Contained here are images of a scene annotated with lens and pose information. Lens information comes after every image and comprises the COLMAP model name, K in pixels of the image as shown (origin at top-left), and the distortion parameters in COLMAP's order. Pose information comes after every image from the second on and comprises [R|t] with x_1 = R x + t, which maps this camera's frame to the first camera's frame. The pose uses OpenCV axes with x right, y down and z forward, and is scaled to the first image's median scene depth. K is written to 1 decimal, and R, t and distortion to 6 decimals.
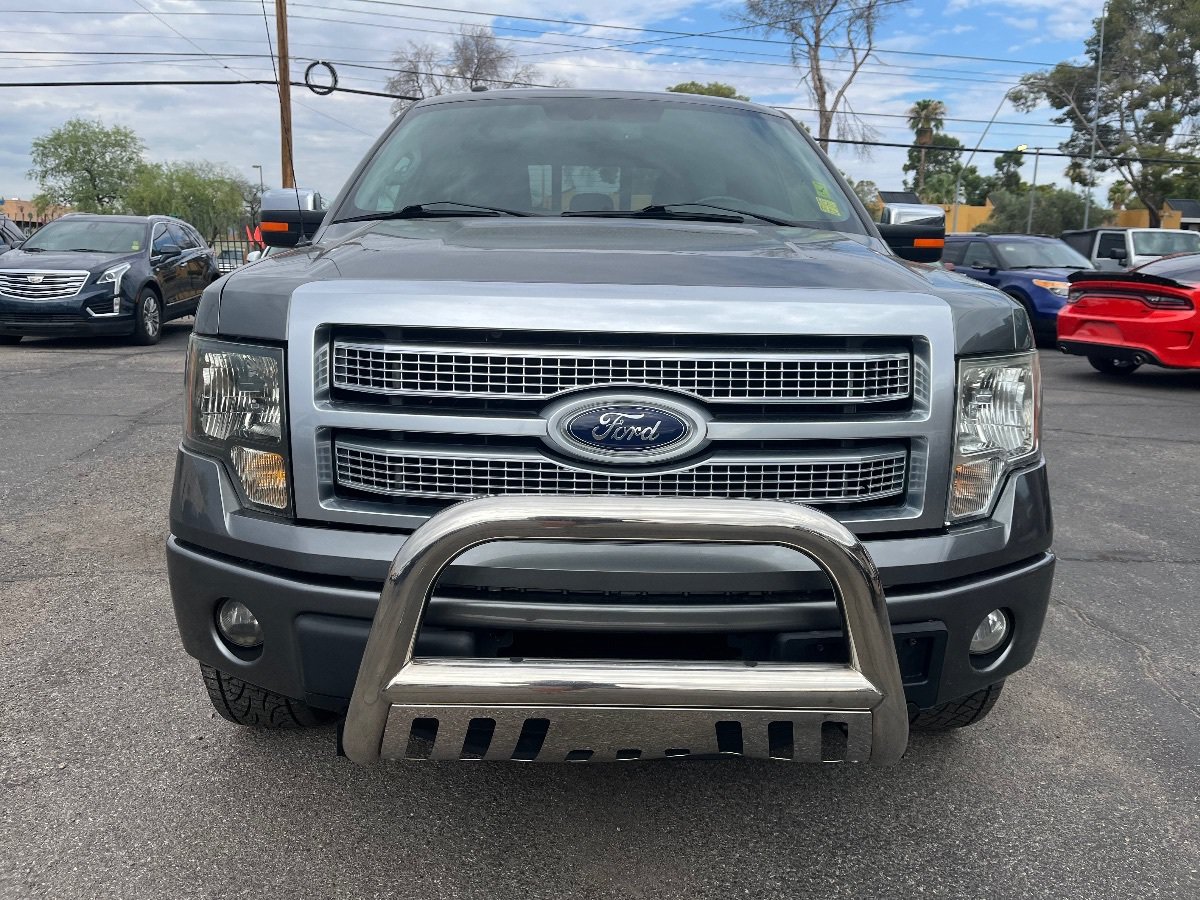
lens RADIAL K [[907.7, 0, 613.4], [0, 907.7, 452.3], [0, 0, 1]] dist [0.074191, -0.106195]
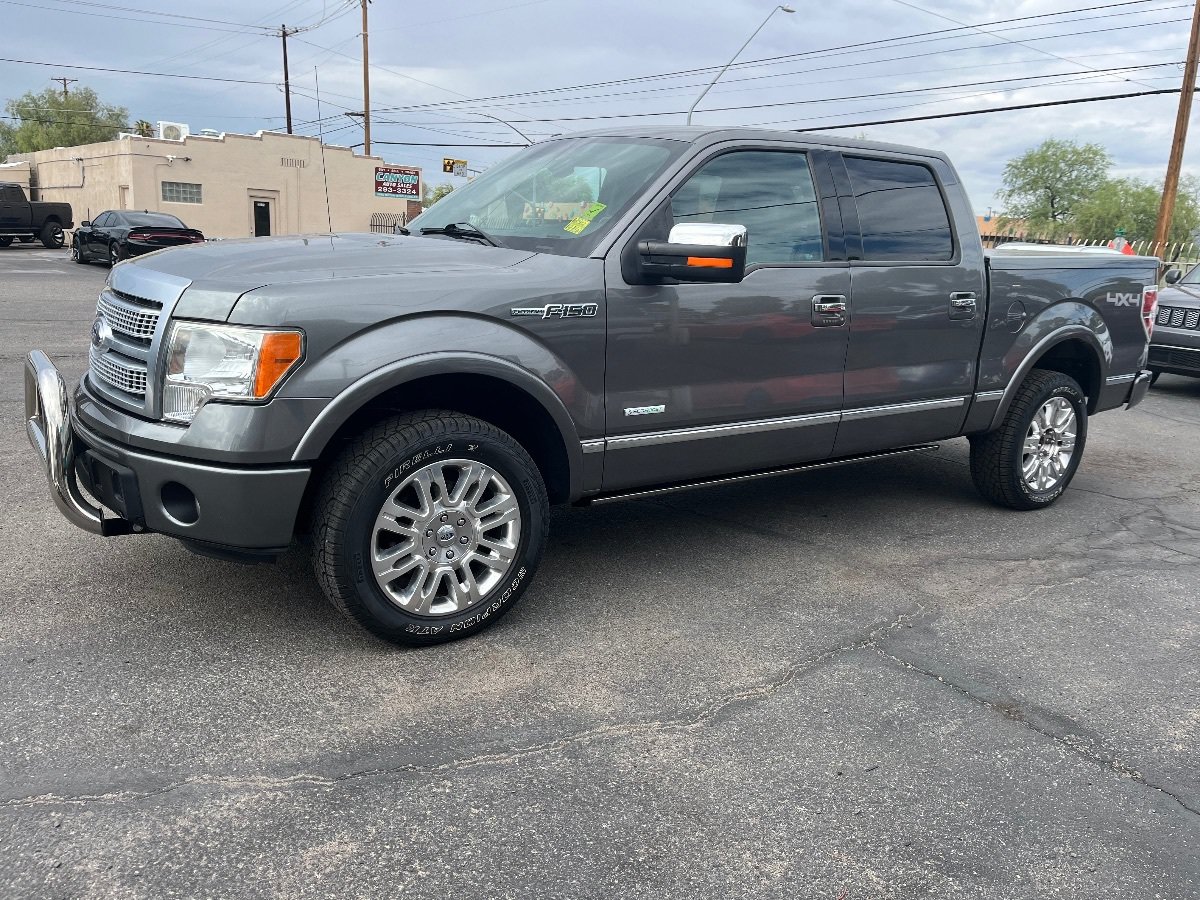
lens RADIAL K [[907.7, 0, 613.4], [0, 907.7, 452.3], [0, 0, 1]] dist [0.074191, -0.106195]
pose [[0.546756, 0.202667, -0.812394, 0.099275], [-0.215728, 0.971604, 0.097196, -0.009133], [0.809024, 0.122114, 0.574951, 0.033357]]
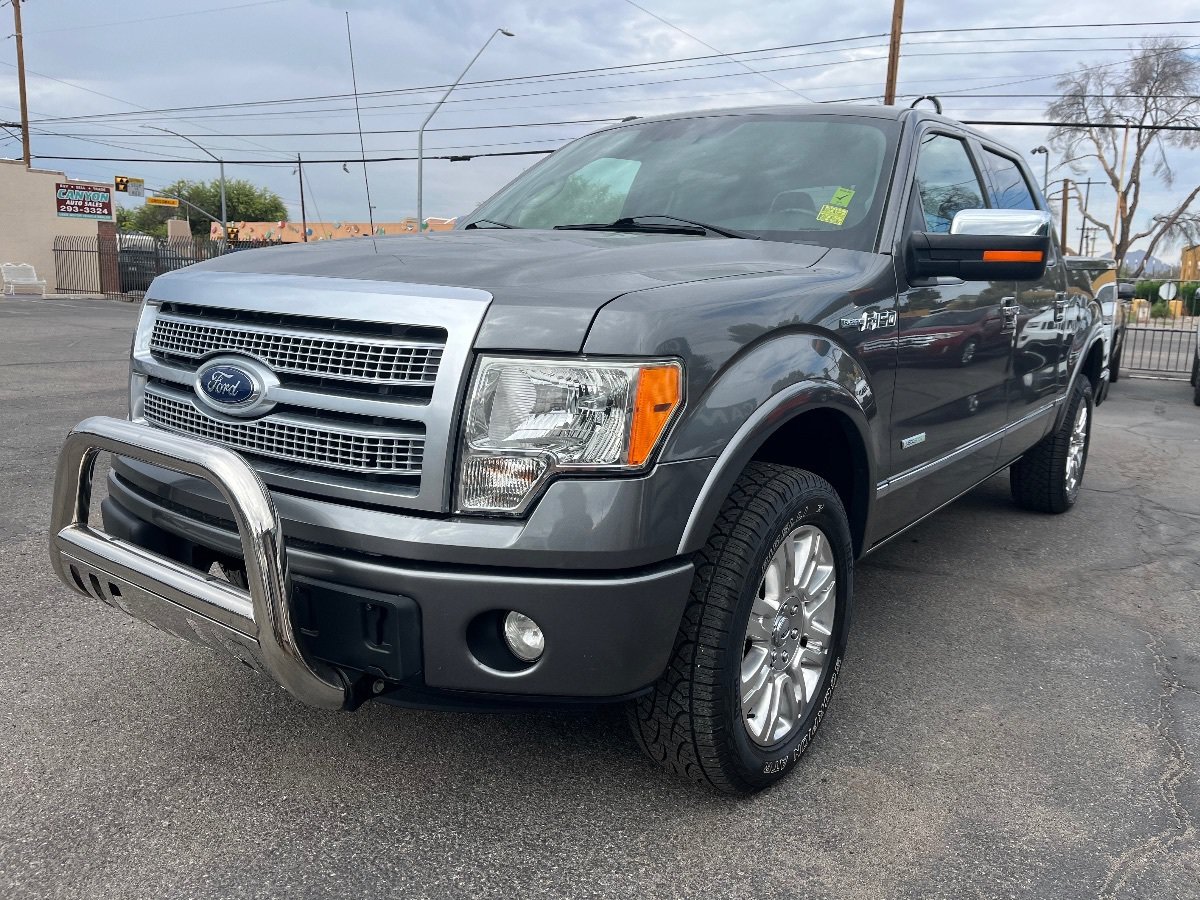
lens RADIAL K [[907.7, 0, 613.4], [0, 907.7, 452.3], [0, 0, 1]] dist [0.074191, -0.106195]
pose [[0.784263, 0.127930, -0.607096, 0.051553], [-0.149289, 0.988672, 0.015482, -0.001421], [0.602200, 0.078491, 0.794477, 0.013441]]
